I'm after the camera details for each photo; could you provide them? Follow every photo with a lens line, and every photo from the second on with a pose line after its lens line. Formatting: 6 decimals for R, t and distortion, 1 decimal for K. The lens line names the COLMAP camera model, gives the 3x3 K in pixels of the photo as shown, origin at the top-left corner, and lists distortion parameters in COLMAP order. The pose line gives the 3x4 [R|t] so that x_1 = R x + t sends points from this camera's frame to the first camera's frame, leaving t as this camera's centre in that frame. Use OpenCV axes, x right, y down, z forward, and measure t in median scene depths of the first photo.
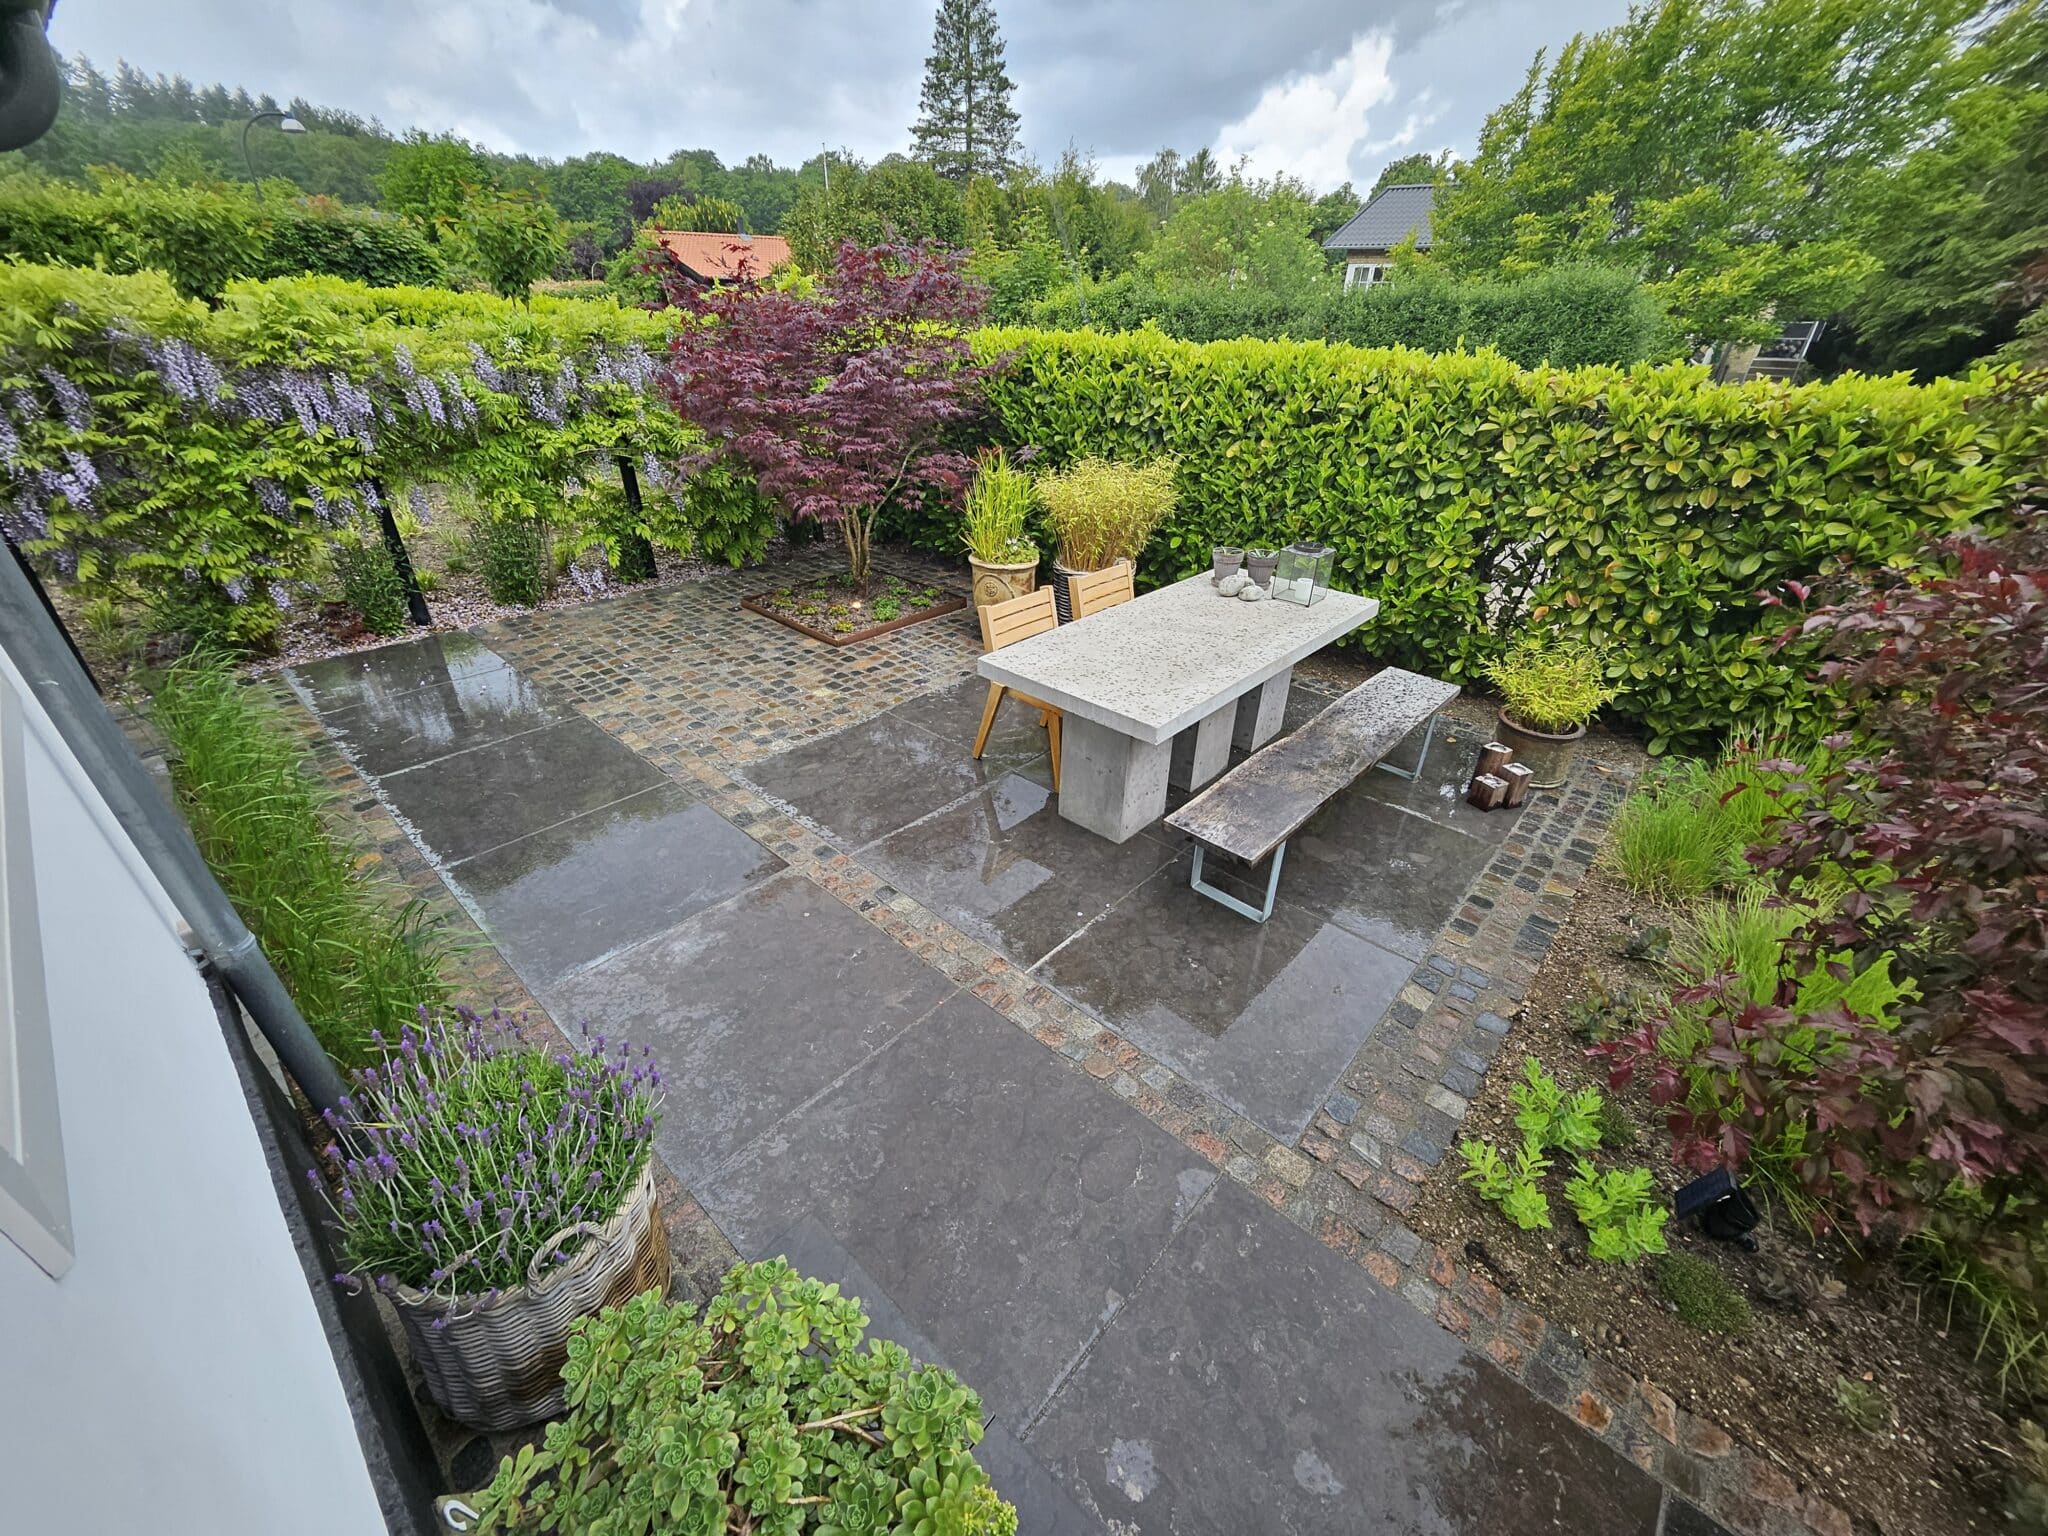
lens RADIAL K [[810.1, 0, 1021.2], [0, 810.1, 767.2], [0, 0, 1]] dist [0.006599, -0.002260]
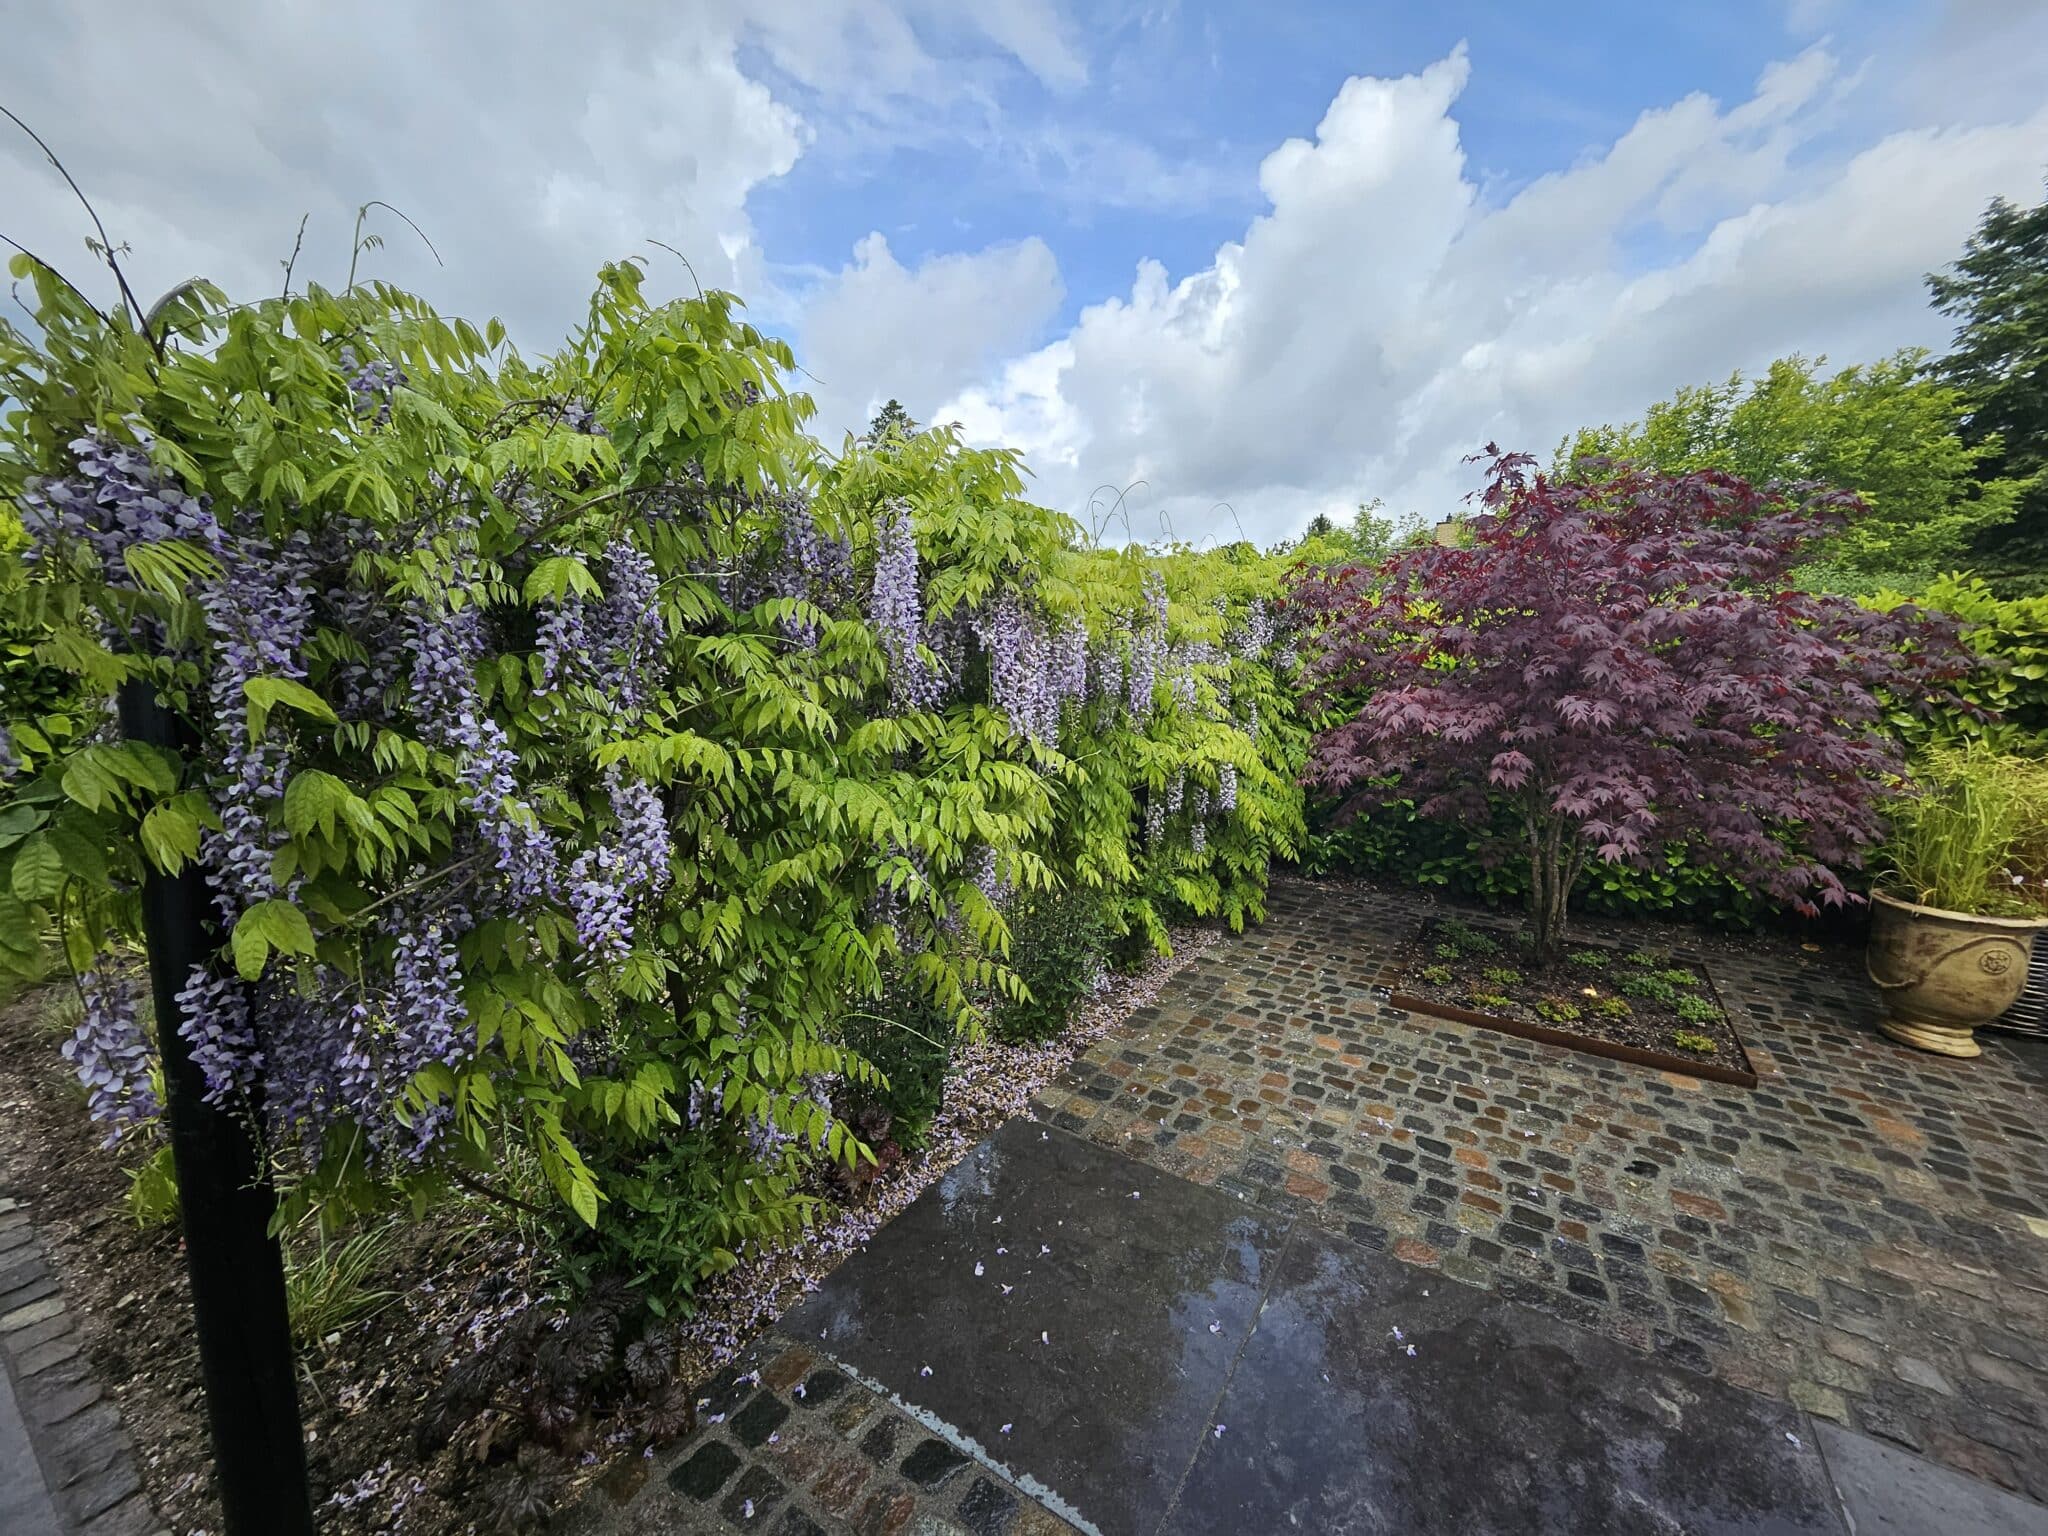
lens RADIAL K [[810.1, 0, 1029.8], [0, 810.1, 762.8], [0, 0, 1]] dist [0.006599, -0.002260]
pose [[0.985113, -0.027367, 0.169717, -1.050500], [0.088038, 0.928273, -0.361330, -0.262720], [-0.147655, 0.370892, 0.916863, 0.668712]]
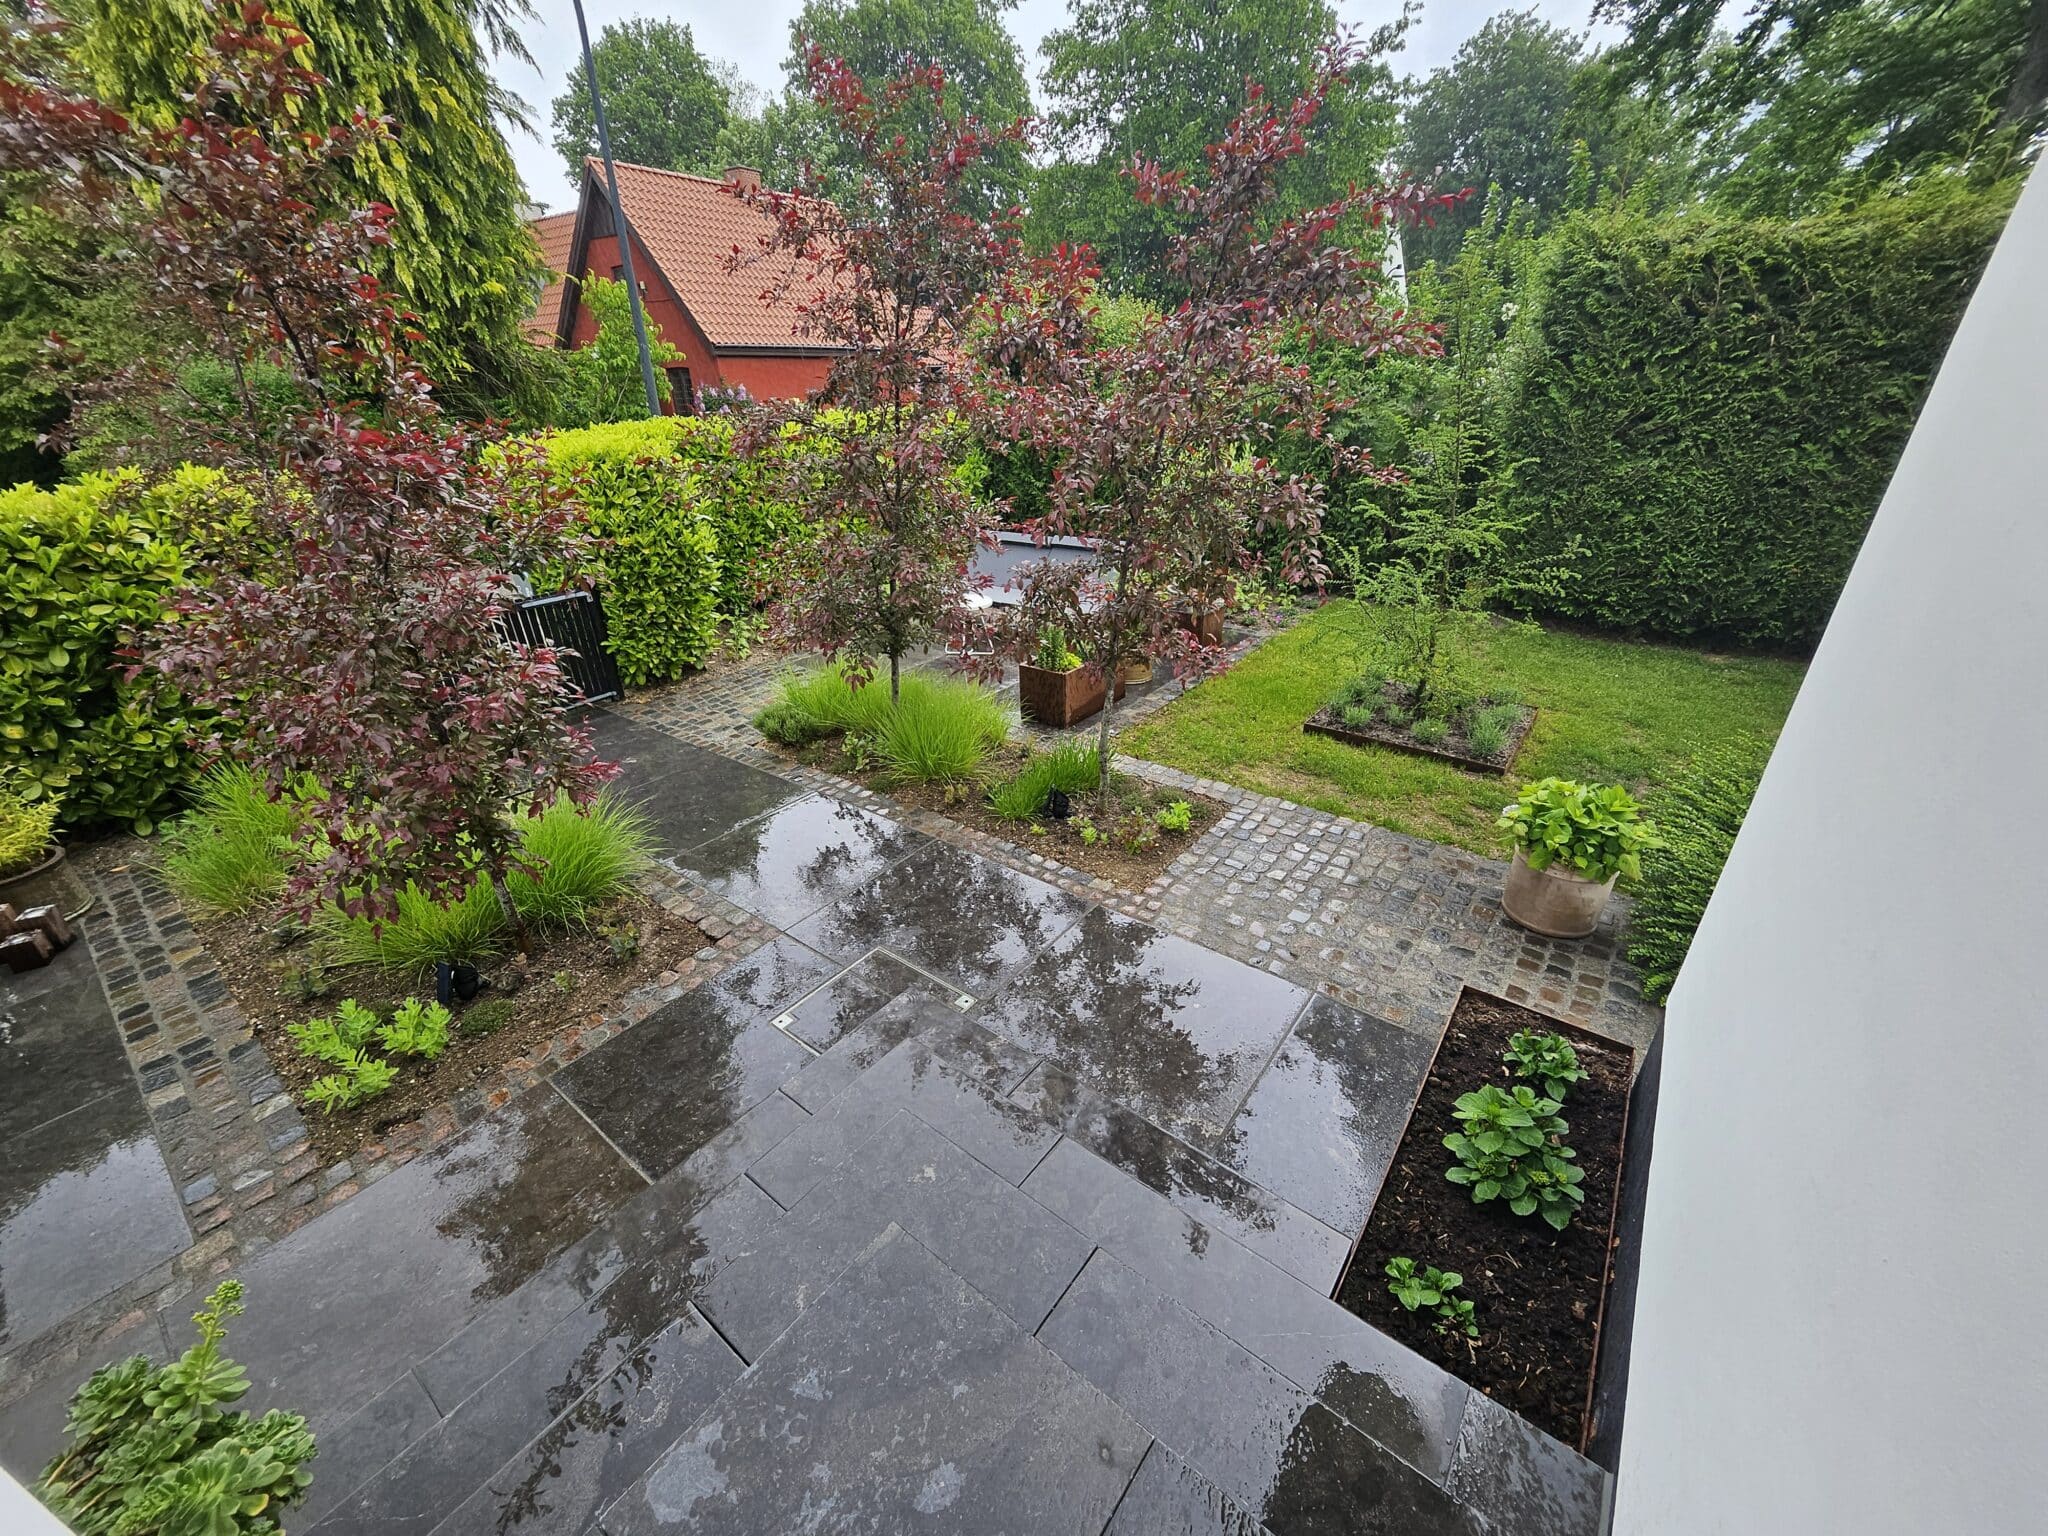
lens RADIAL K [[810.1, 0, 1026.0], [0, 810.1, 756.7], [0, 0, 1]] dist [0.006599, -0.002260]
pose [[-0.074962, -0.438136, 0.895778, -0.222255], [0.520167, 0.749225, 0.409985, 0.071898], [-0.850769, 0.496687, 0.171740, -0.212974]]
